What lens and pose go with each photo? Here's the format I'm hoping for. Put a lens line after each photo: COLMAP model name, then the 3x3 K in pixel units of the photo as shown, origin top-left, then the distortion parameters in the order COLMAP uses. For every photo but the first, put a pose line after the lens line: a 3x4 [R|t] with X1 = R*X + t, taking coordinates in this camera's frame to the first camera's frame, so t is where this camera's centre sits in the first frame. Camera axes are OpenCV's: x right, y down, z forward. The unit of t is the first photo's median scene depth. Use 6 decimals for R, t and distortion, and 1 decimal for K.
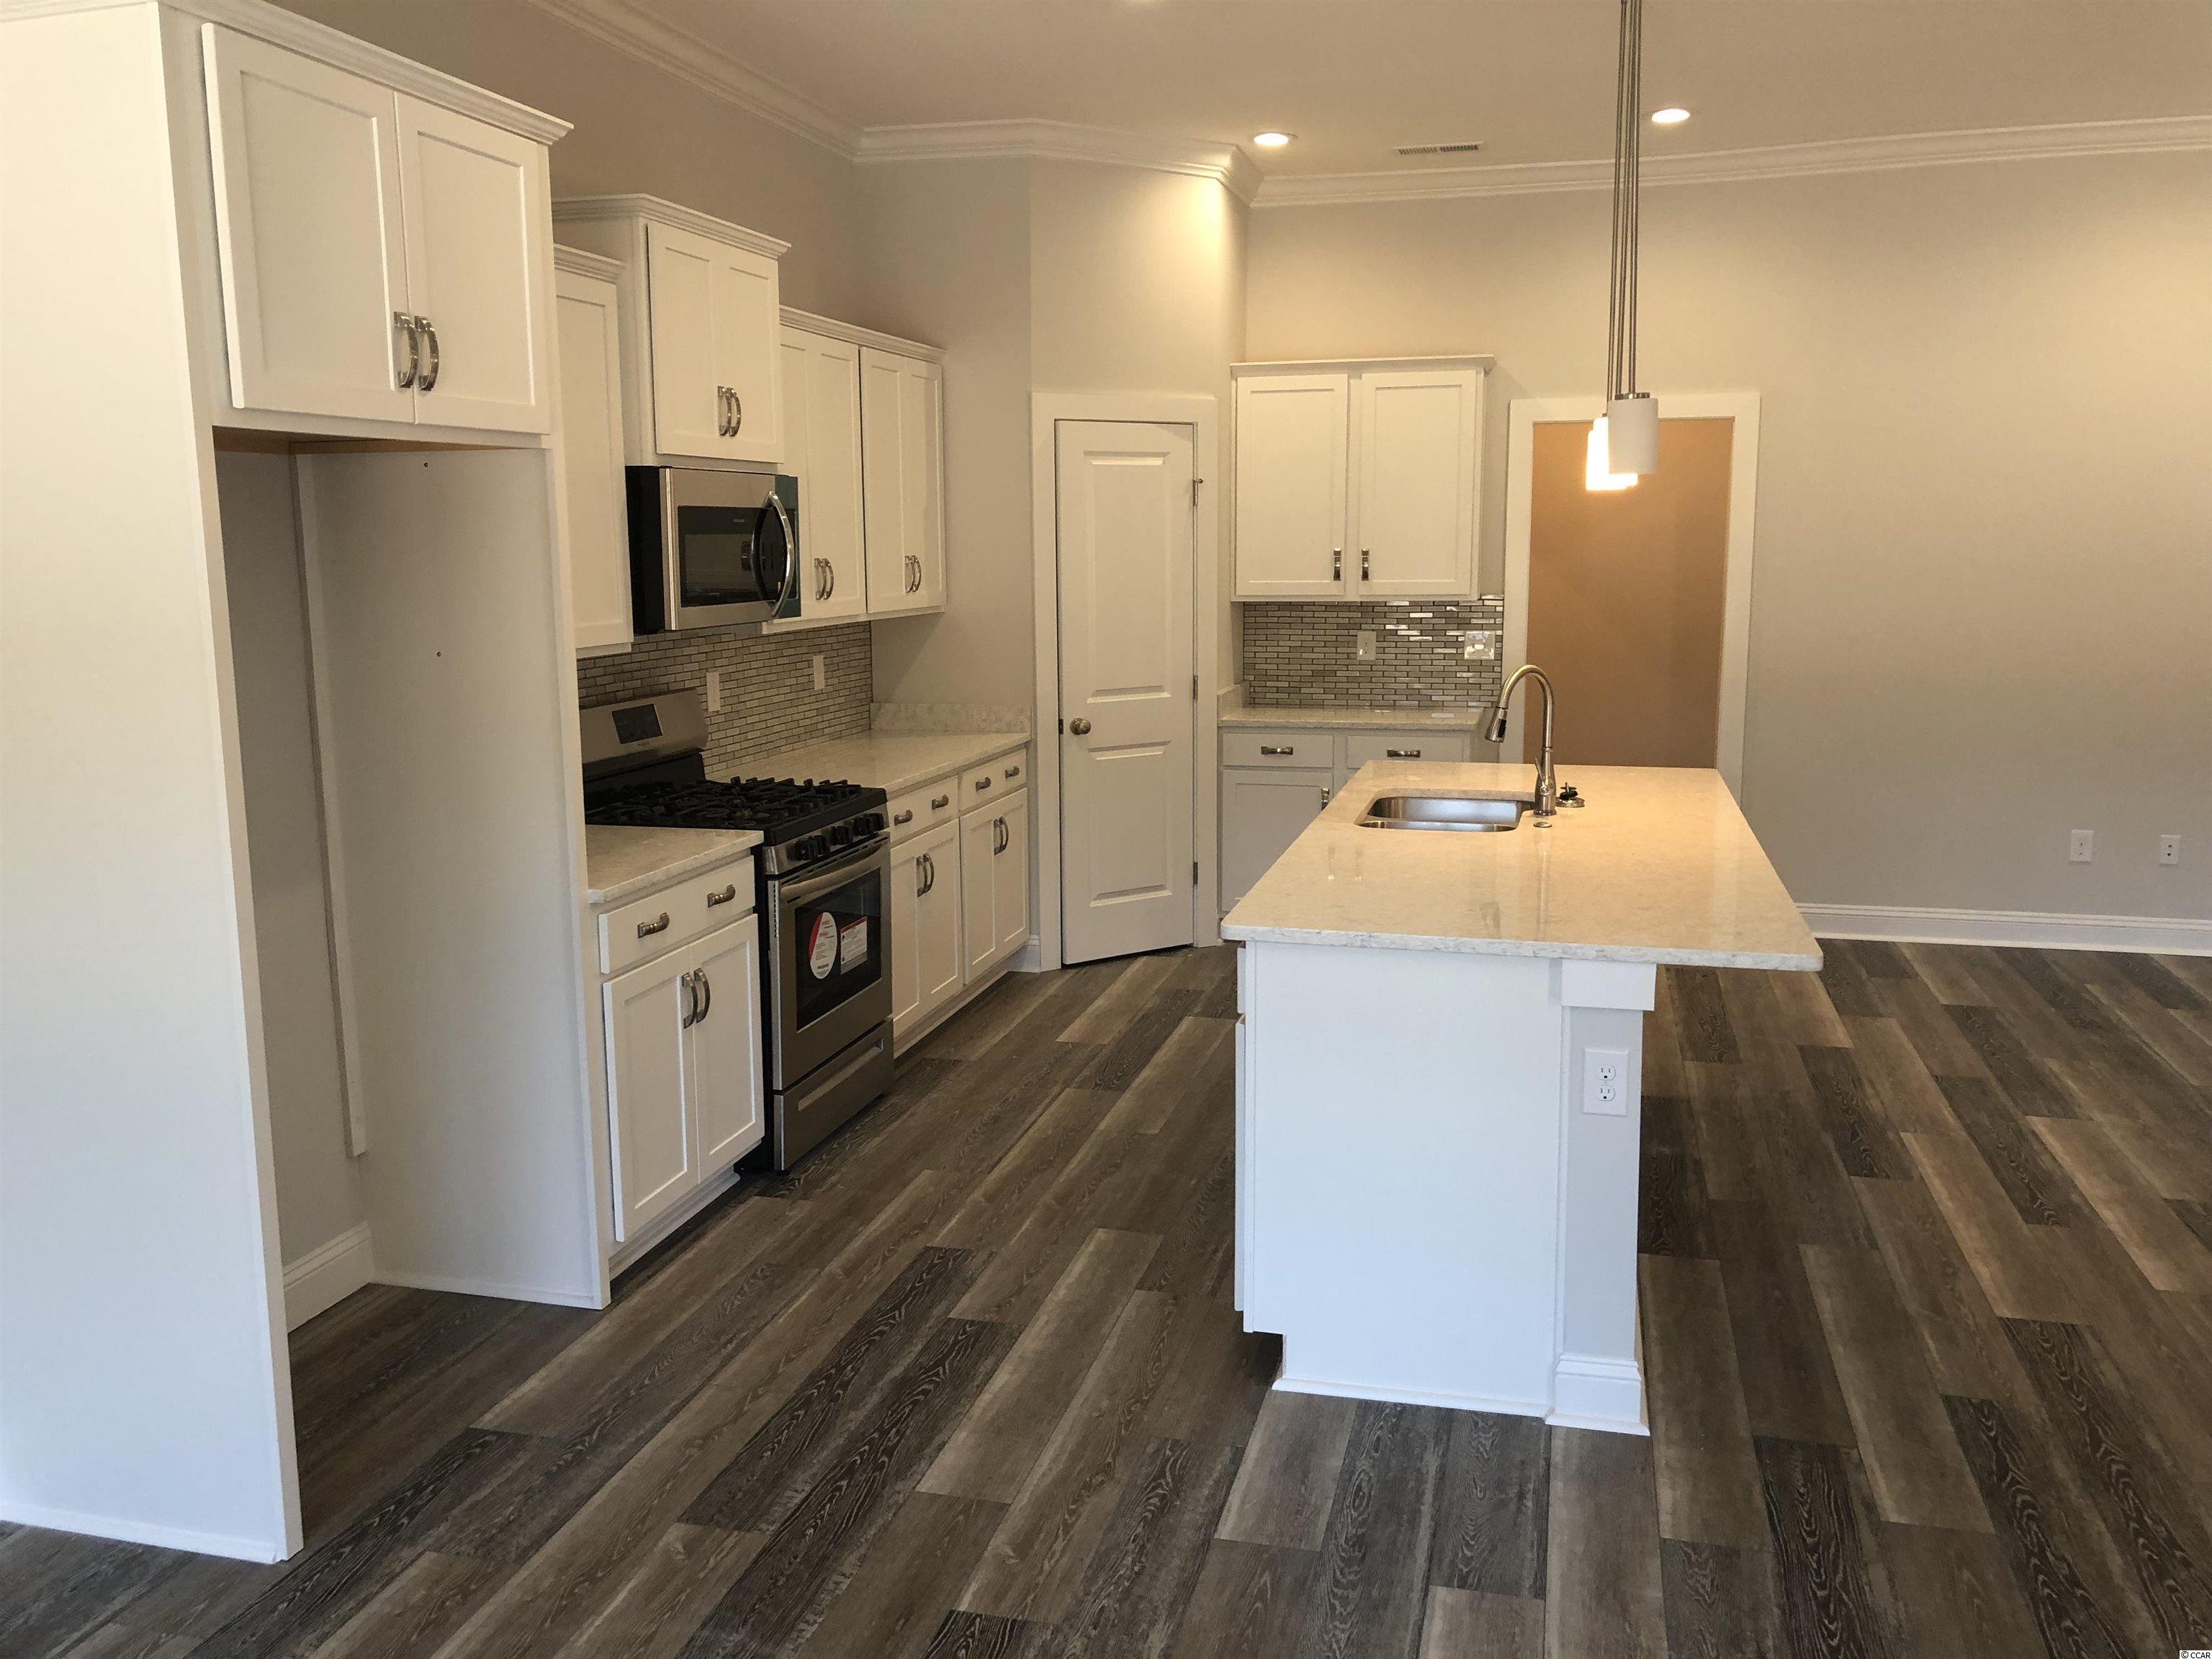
lens RADIAL K [[1858.4, 0, 1106.0], [0, 1858.4, 829.5], [0, 0, 1]] dist [0.053789, -0.017591]
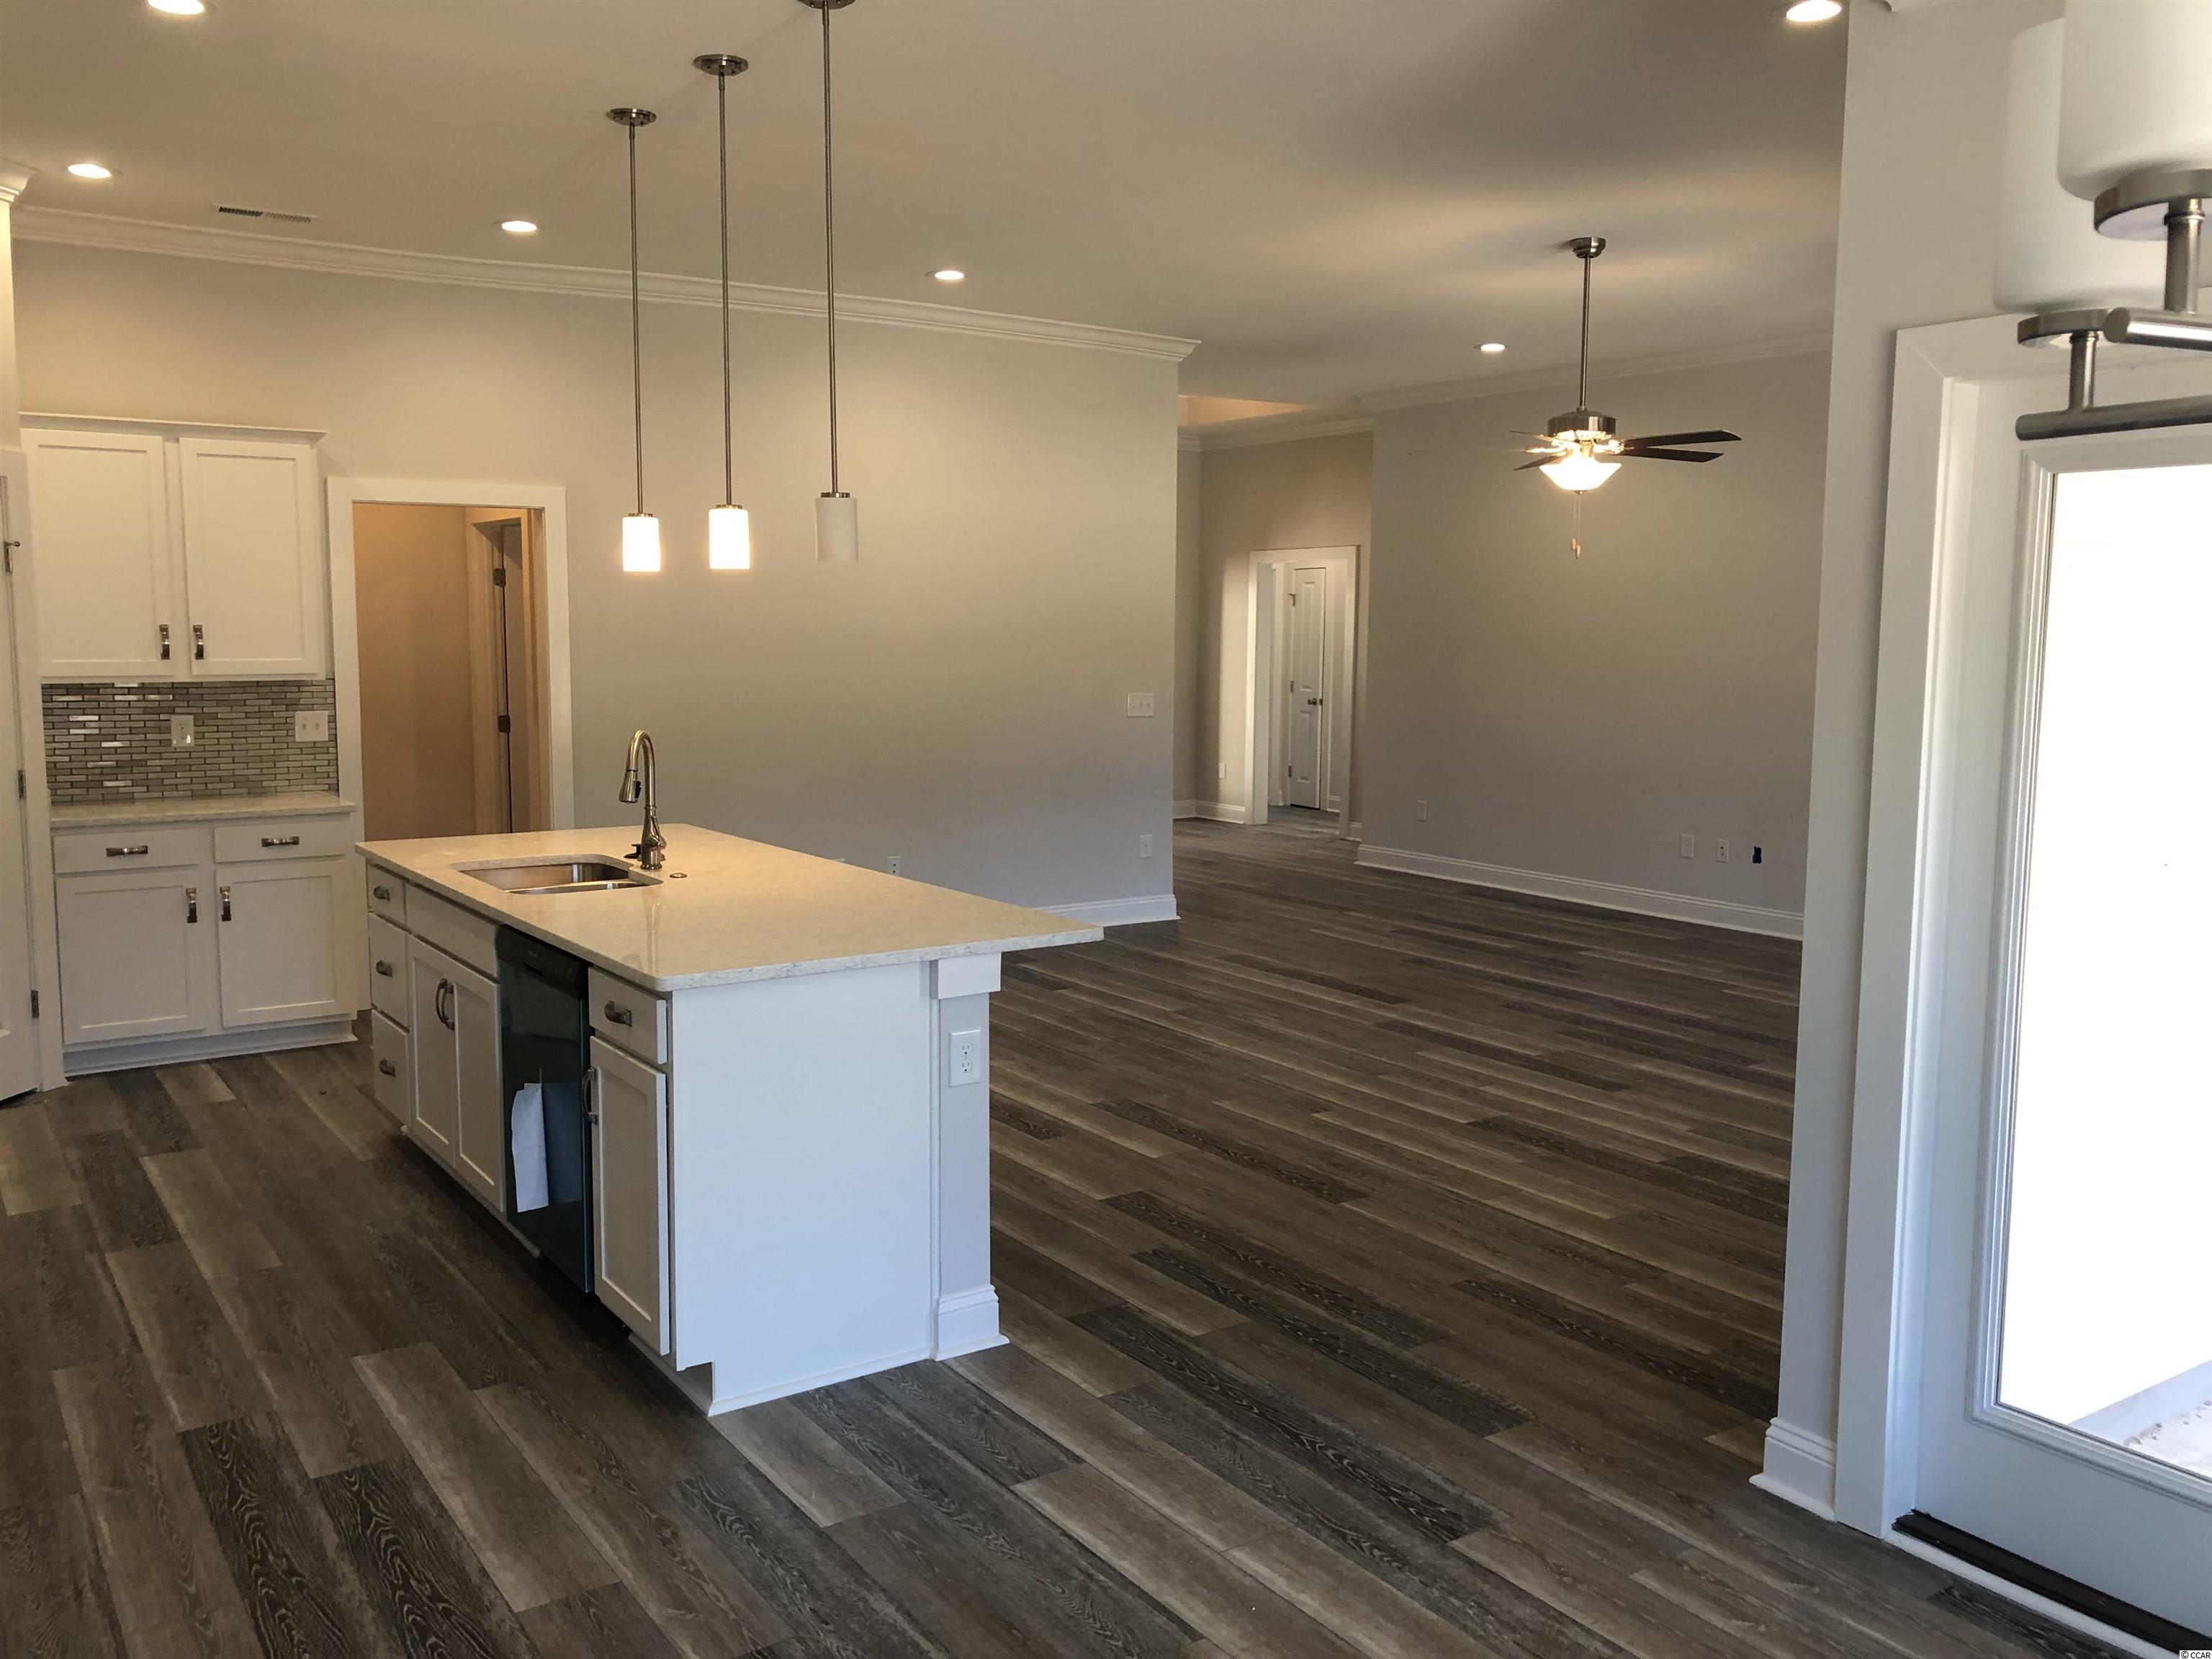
lens RADIAL K [[1858.4, 0, 1106.0], [0, 1858.4, 829.5], [0, 0, 1]] dist [0.053789, -0.017591]
pose [[0.664560, -0.078910, 0.743057, -0.409953], [0.113859, 0.993490, 0.003675, -0.004152], [-0.738510, 0.082161, 0.669218, 0.084975]]
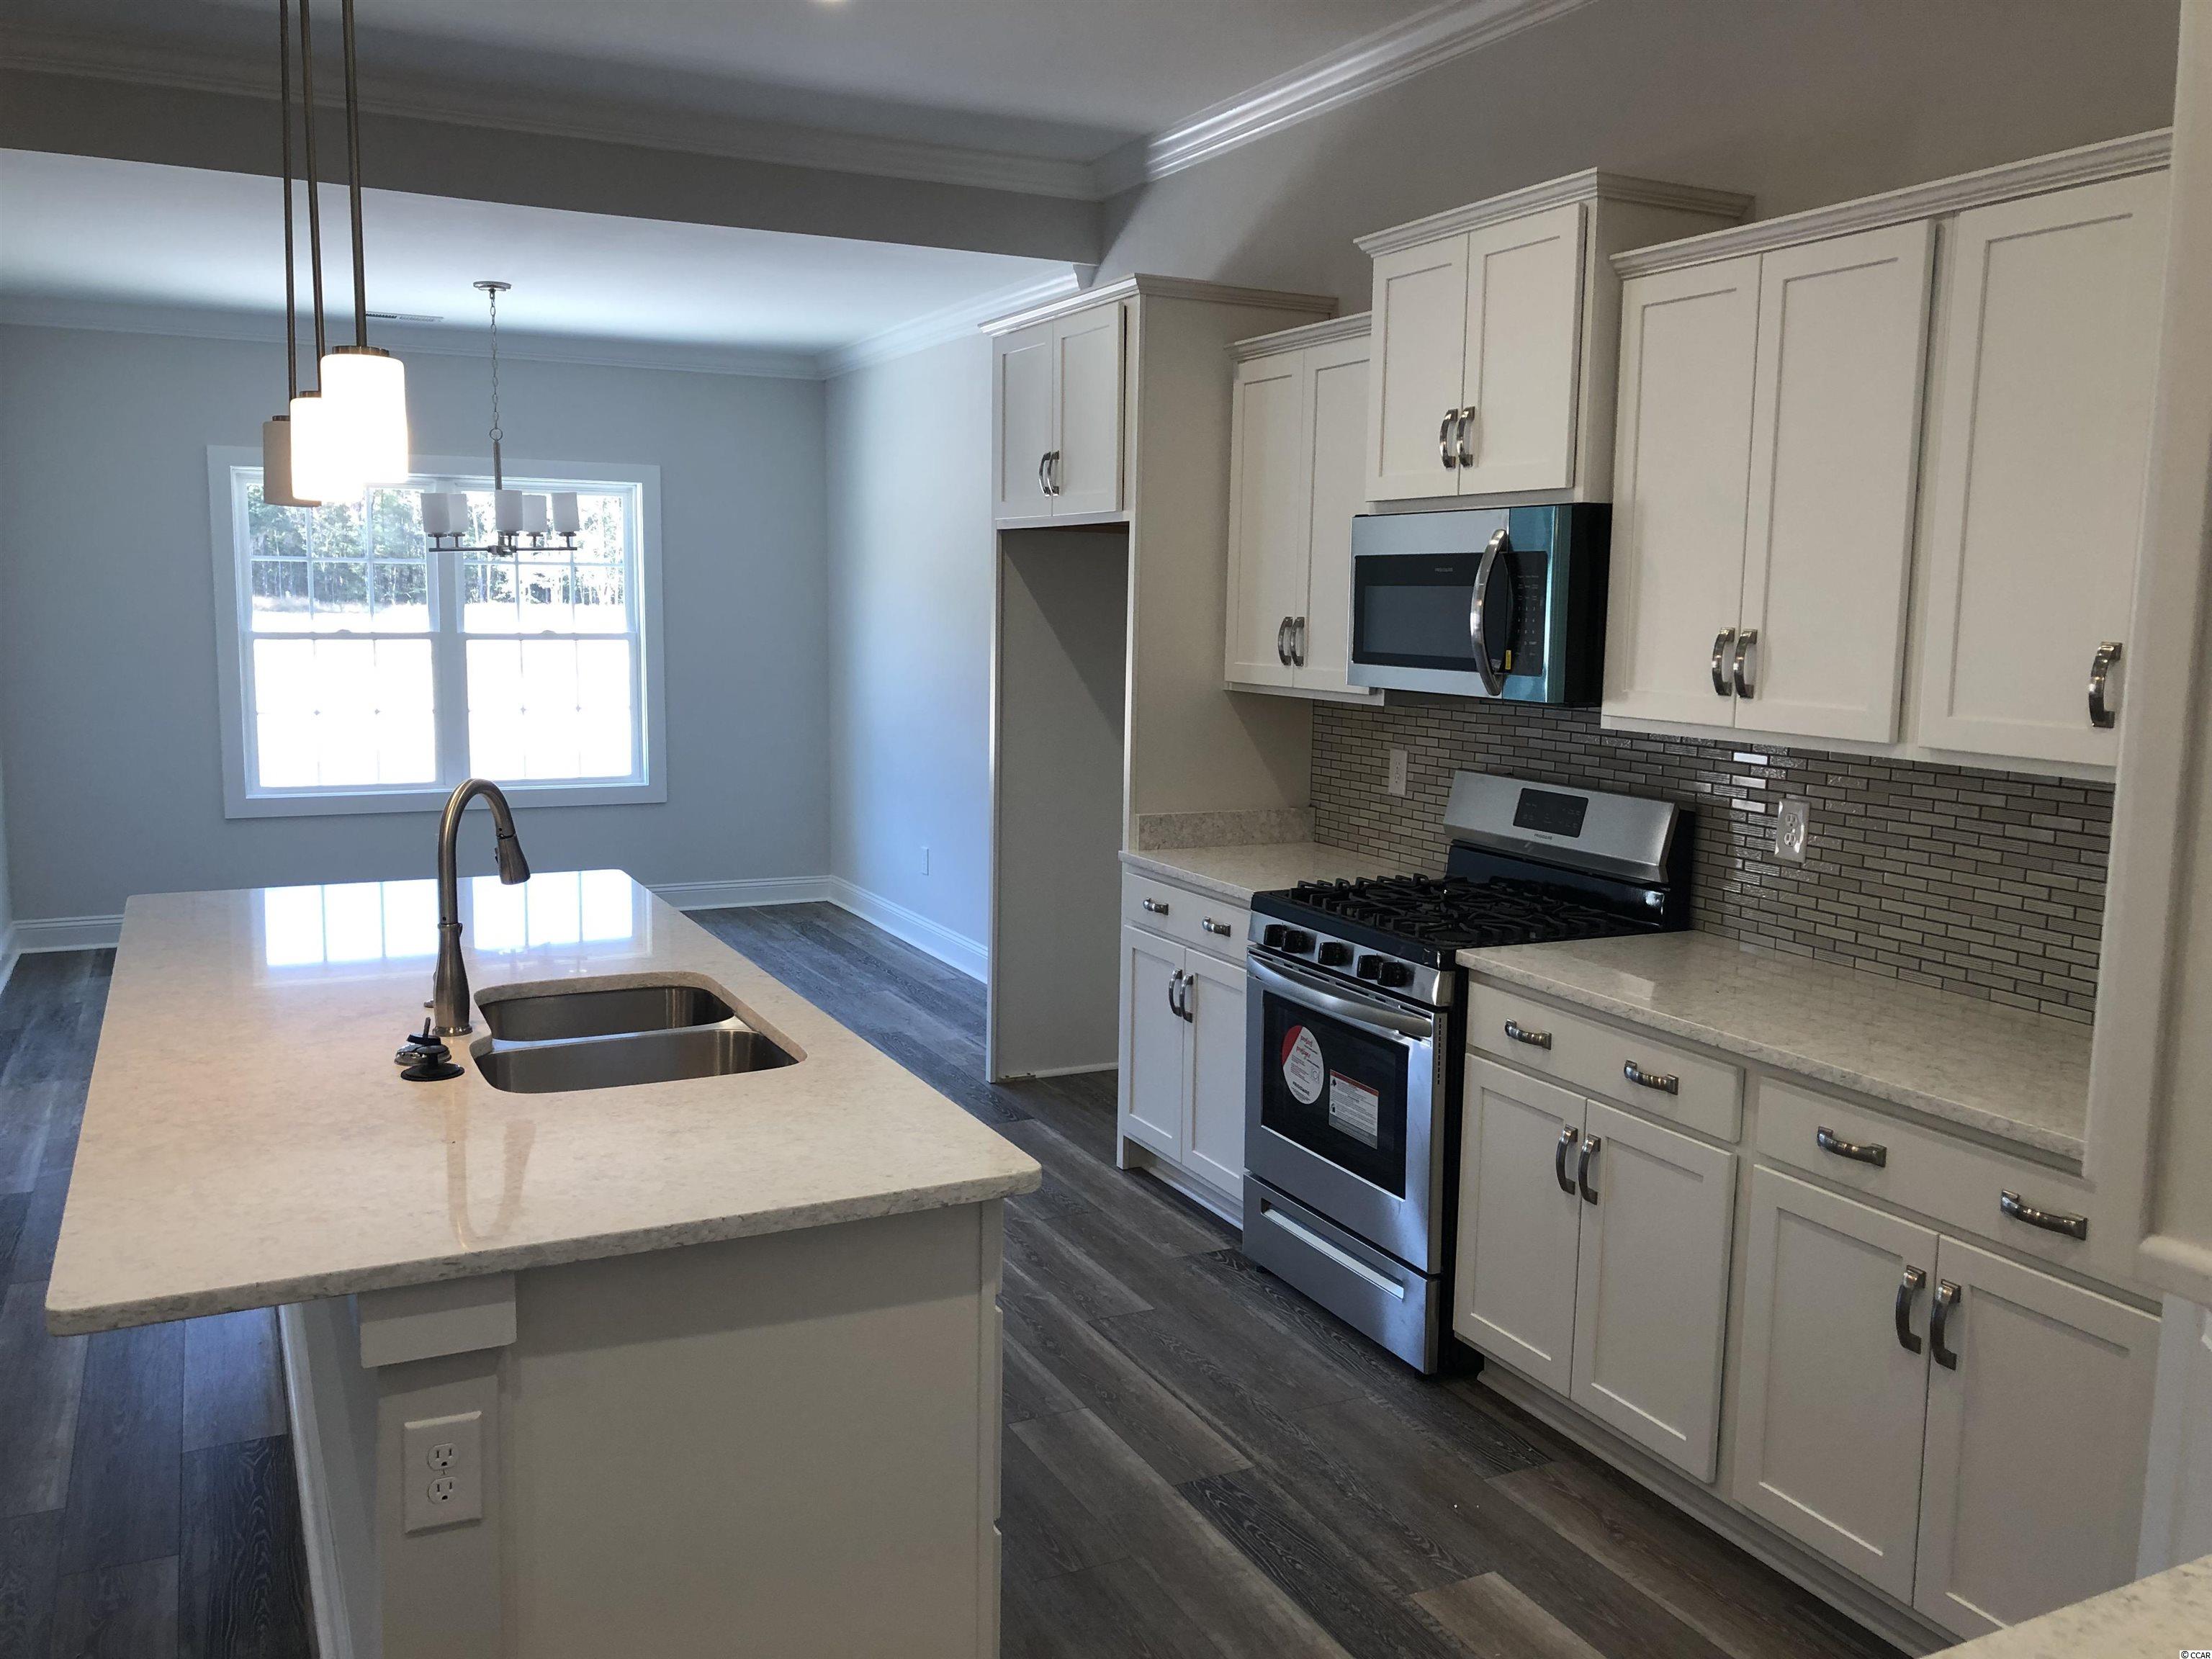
lens RADIAL K [[1786.5, 0, 1106.0], [0, 1786.5, 829.5], [0, 0, 1]] dist [0.024770, -0.003496]
pose [[-0.761692, 0.079254, -0.643074, 0.464805], [-0.114624, 0.960356, 0.254123, -0.255990], [0.637720, 0.267275, -0.722411, 1.613665]]
